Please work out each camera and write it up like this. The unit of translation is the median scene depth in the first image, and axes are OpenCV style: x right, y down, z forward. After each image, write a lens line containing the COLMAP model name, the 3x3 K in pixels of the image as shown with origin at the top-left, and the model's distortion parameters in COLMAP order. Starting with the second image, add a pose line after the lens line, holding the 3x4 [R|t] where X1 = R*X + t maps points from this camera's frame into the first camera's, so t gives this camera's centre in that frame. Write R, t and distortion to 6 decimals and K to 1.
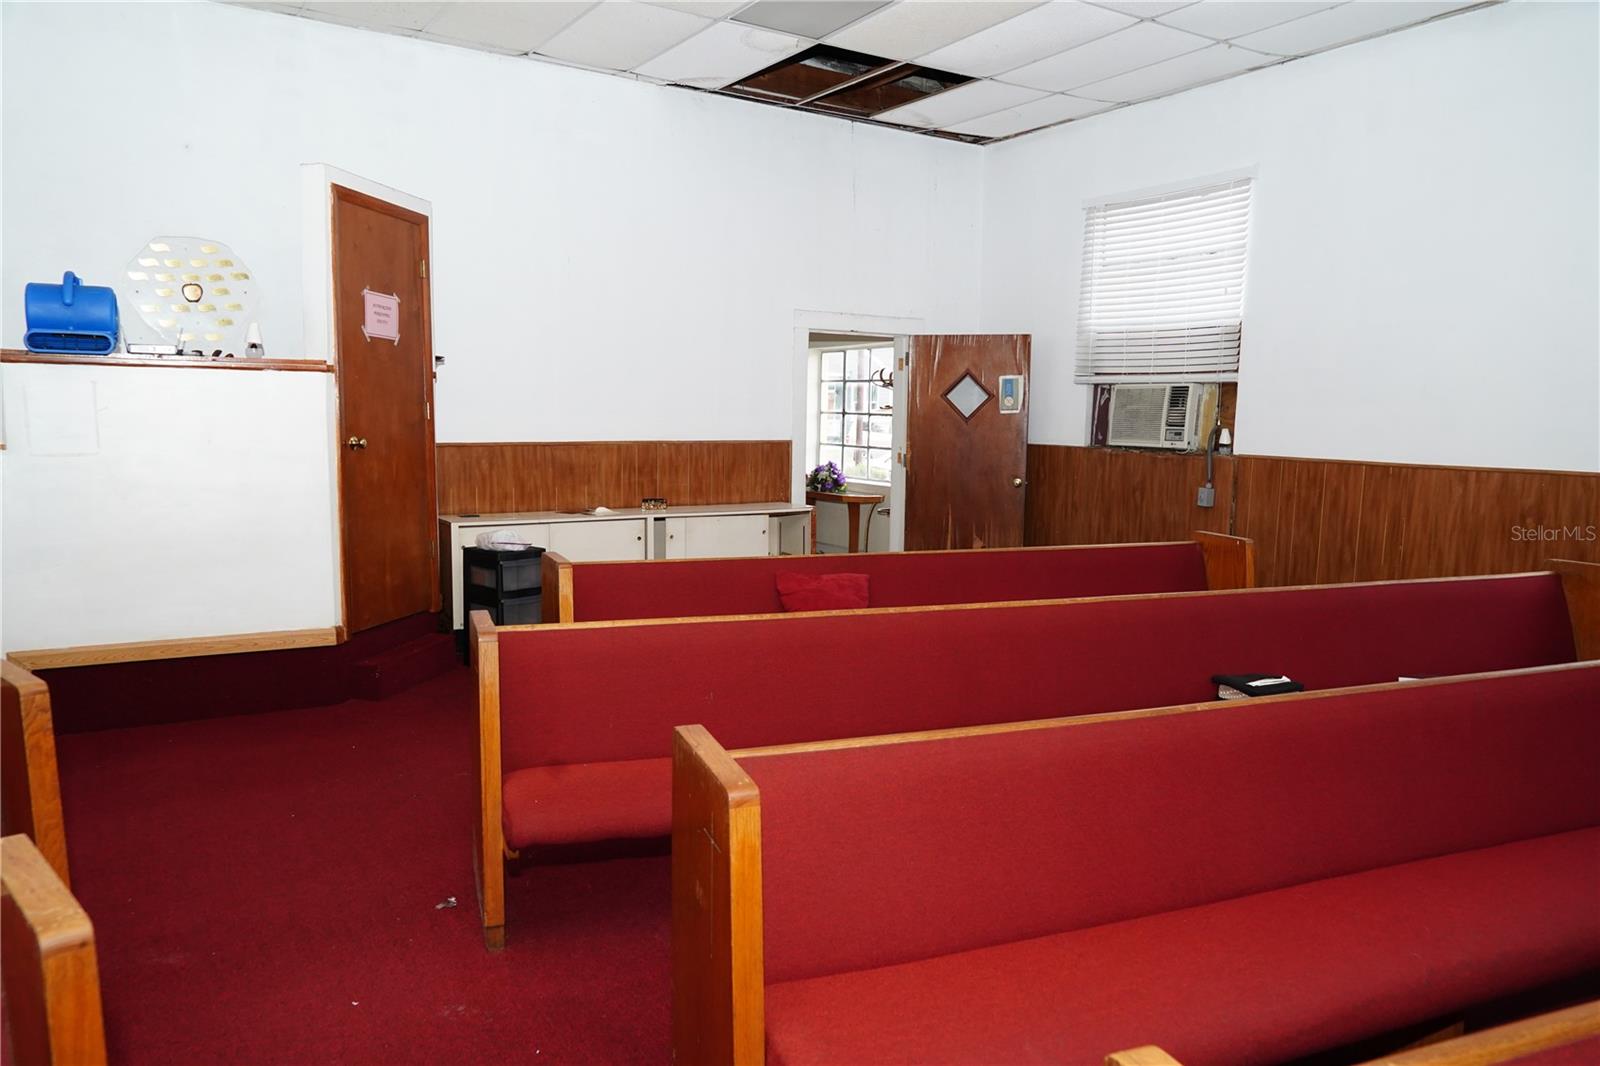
lens RADIAL K [[1067.5, 0, 799.1], [0, 1067.5, 533.4], [0, 0, 1]] dist [-0.028808, -0.000196]
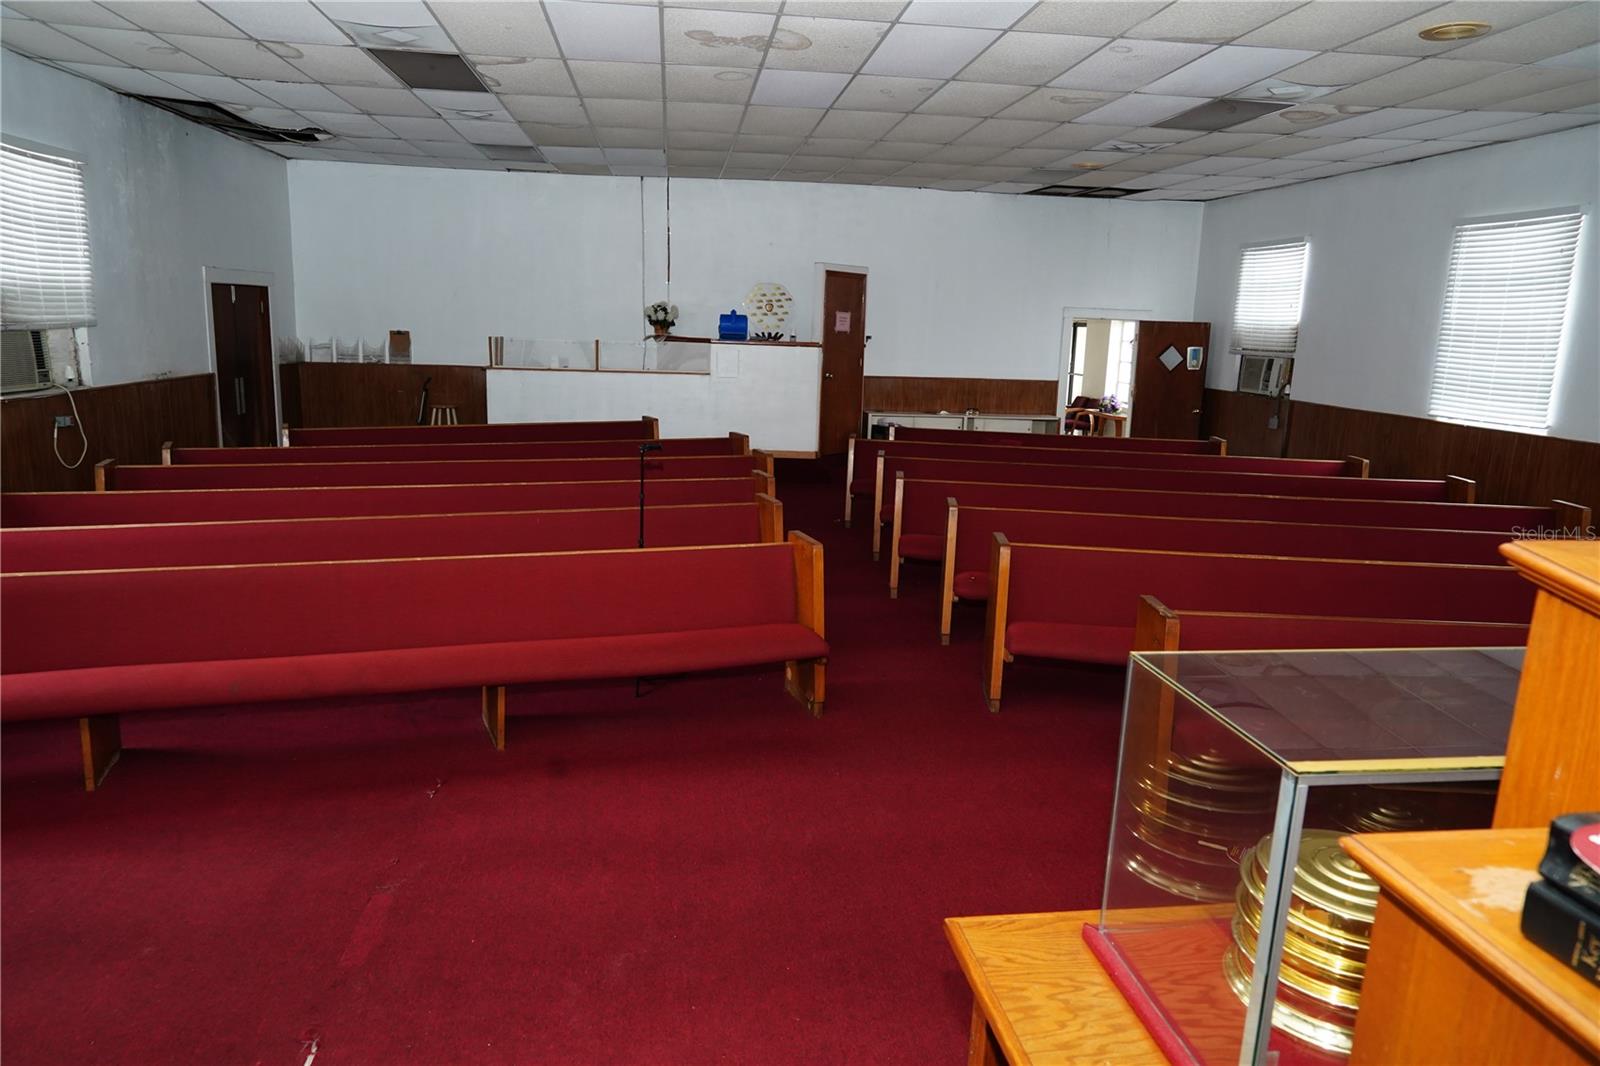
lens RADIAL K [[1067.5, 0, 798.6], [0, 1067.5, 535.2], [0, 0, 1]] dist [-0.028808, -0.000196]
pose [[0.900514, 0.100232, -0.423117, 0.492596], [-0.069330, 0.993718, 0.087848, 0.055672], [0.429265, -0.049773, 0.901806, -1.039605]]
